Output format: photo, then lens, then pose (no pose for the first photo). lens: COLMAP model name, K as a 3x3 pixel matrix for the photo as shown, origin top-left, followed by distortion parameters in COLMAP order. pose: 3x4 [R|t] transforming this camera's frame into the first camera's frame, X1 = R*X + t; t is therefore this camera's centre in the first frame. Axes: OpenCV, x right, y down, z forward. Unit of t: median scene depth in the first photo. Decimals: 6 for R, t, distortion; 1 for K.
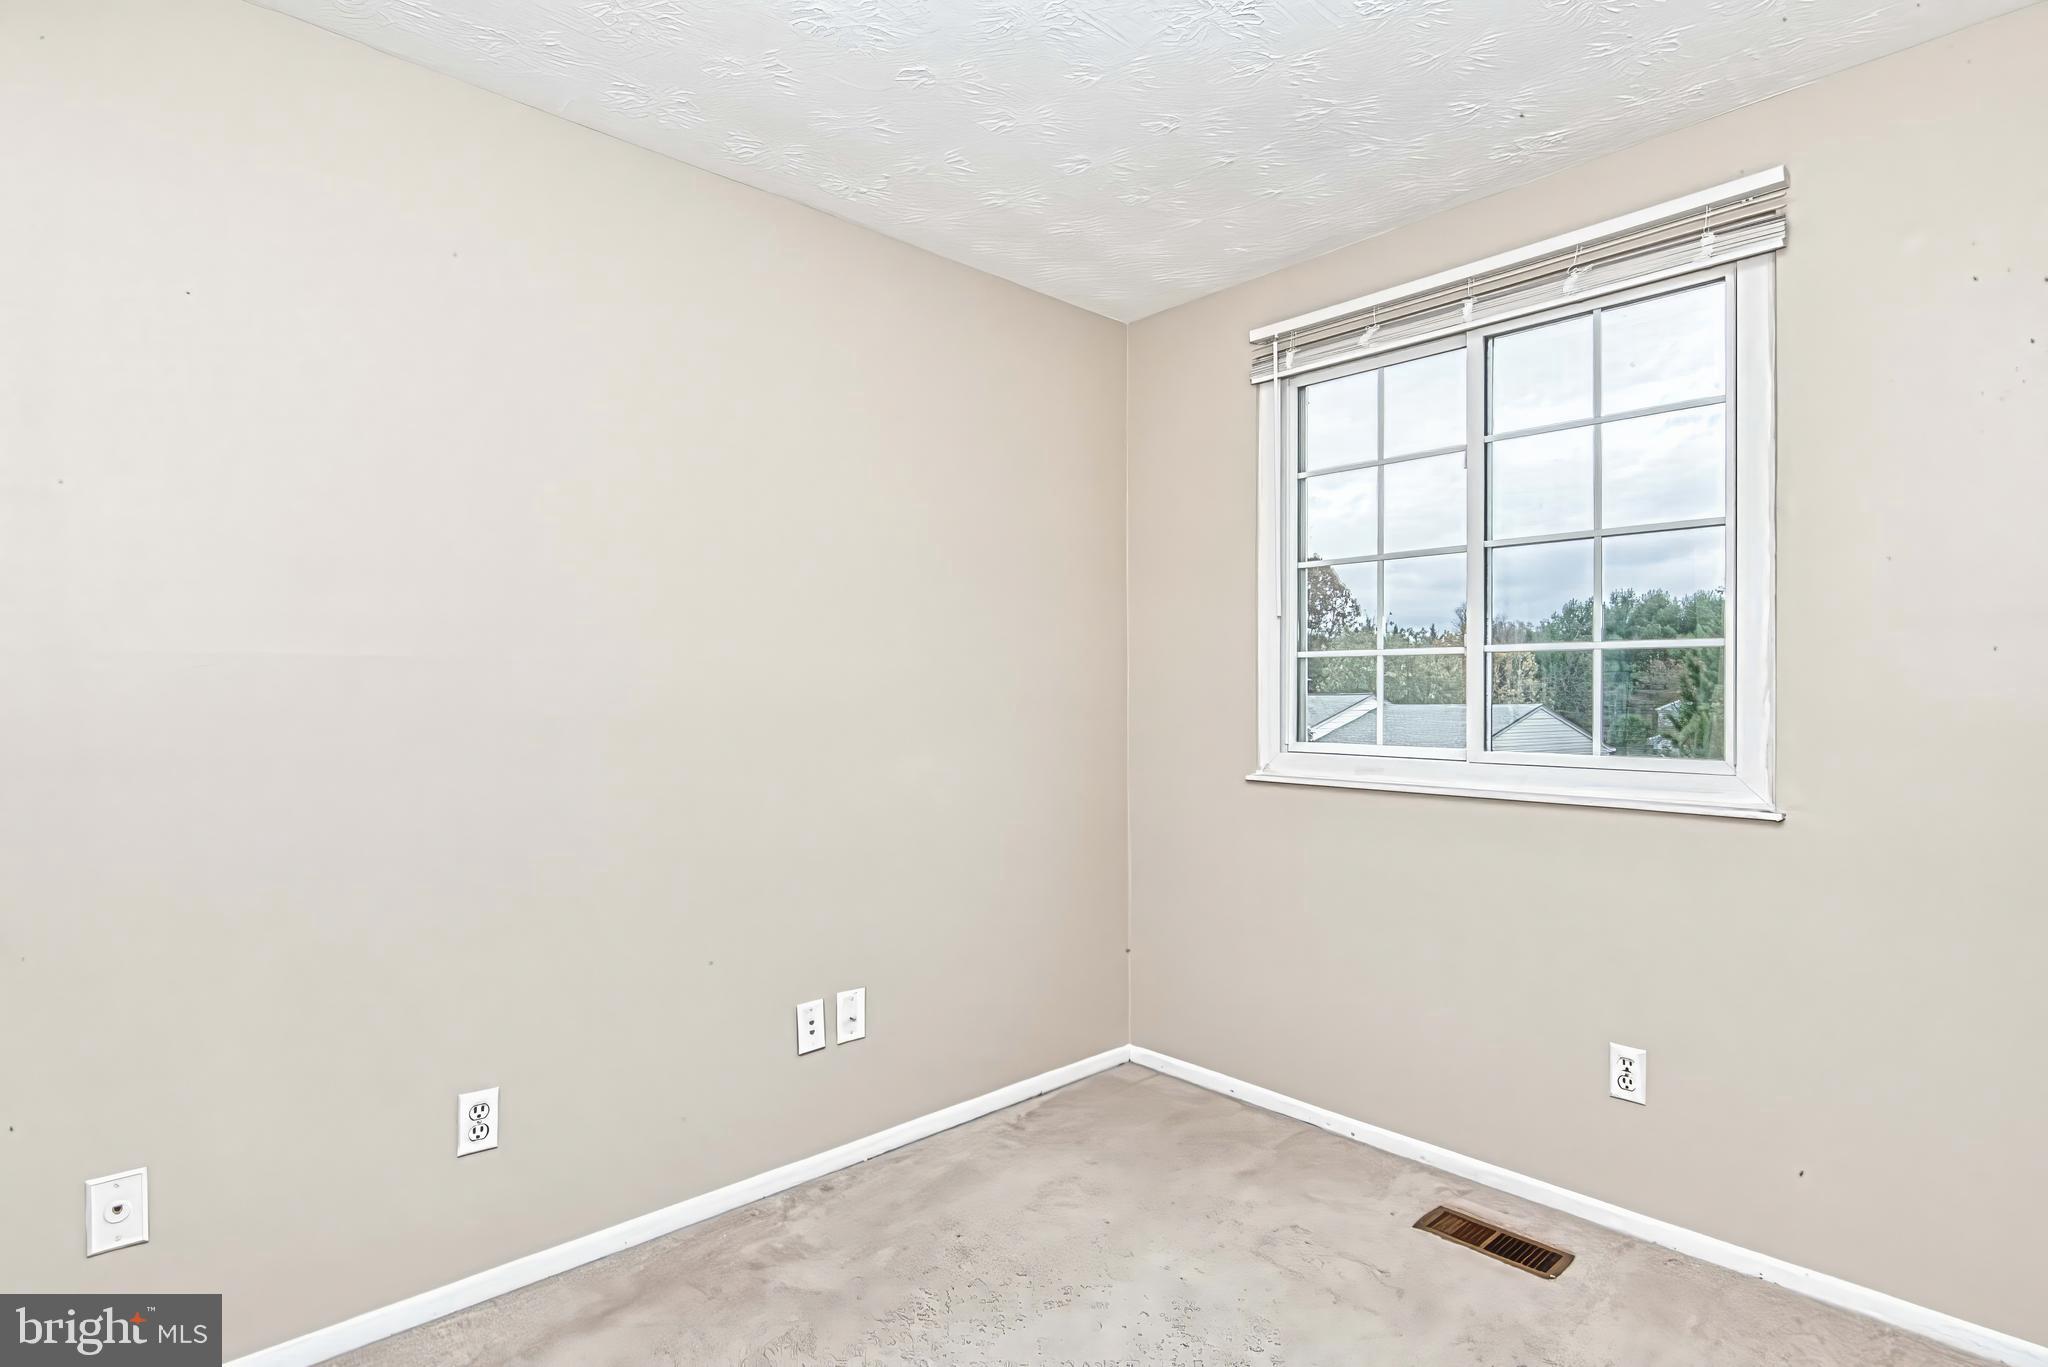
lens RADIAL K [[1009.4, 0, 1060.5], [0, 1009.4, 688.1], [0, 0, 1]] dist [-0.006021, -0.001194]
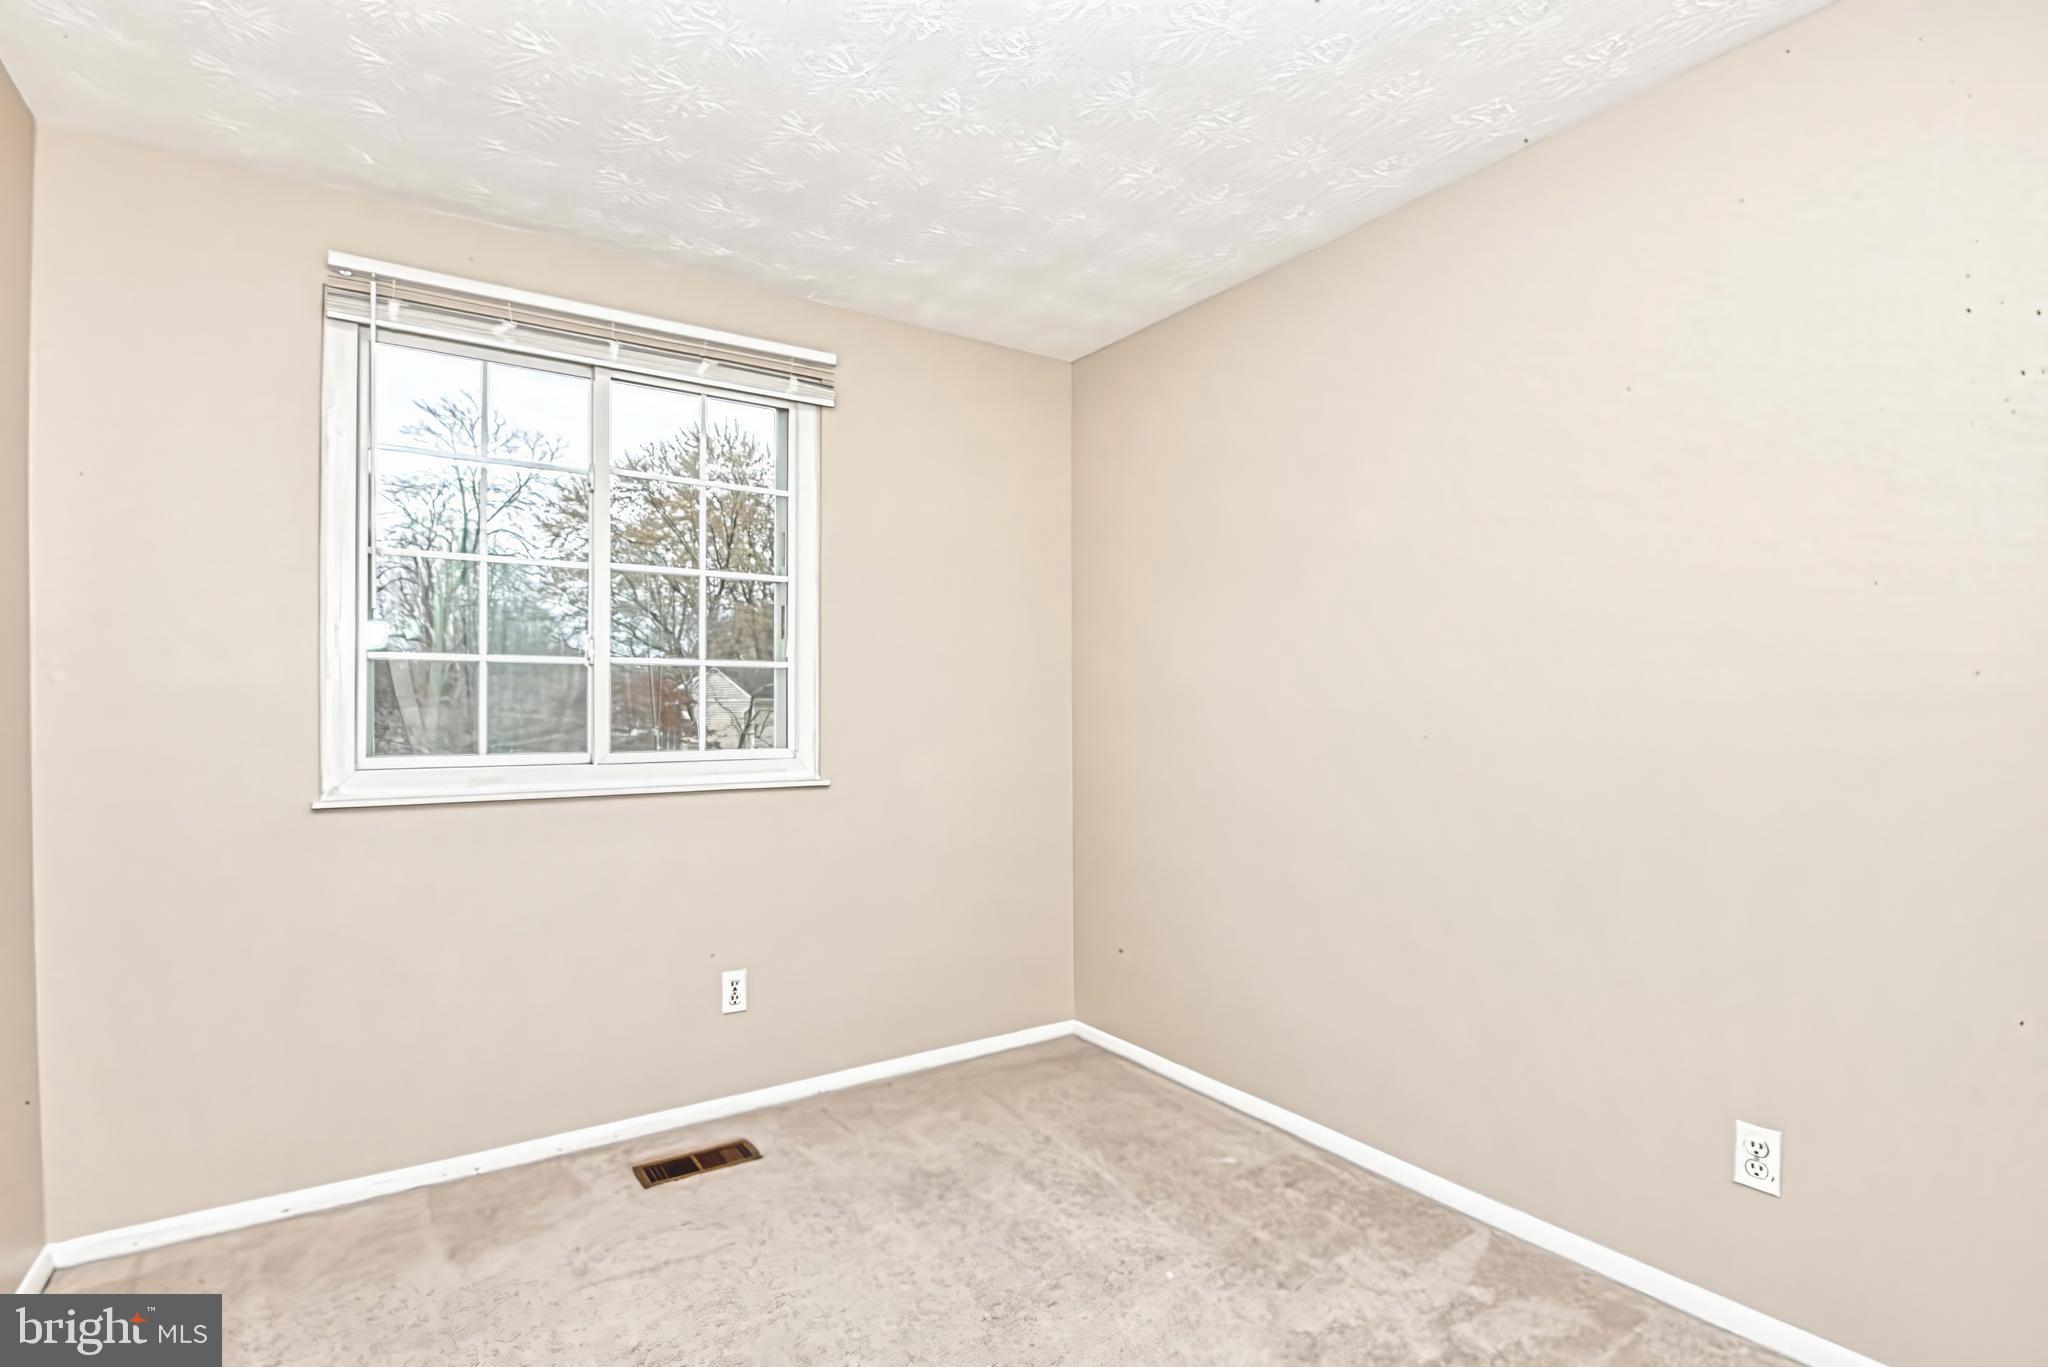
lens RADIAL K [[927.3, 0, 1021.5], [0, 927.3, 707.2], [0, 0, 1]] dist [-0.002317, -0.000137]
pose [[0.204964, -0.002422, 0.978767, -0.485958], [-0.005257, 0.999980, 0.003576, 0.005949], [-0.978755, -0.005878, 0.204947, 0.352982]]
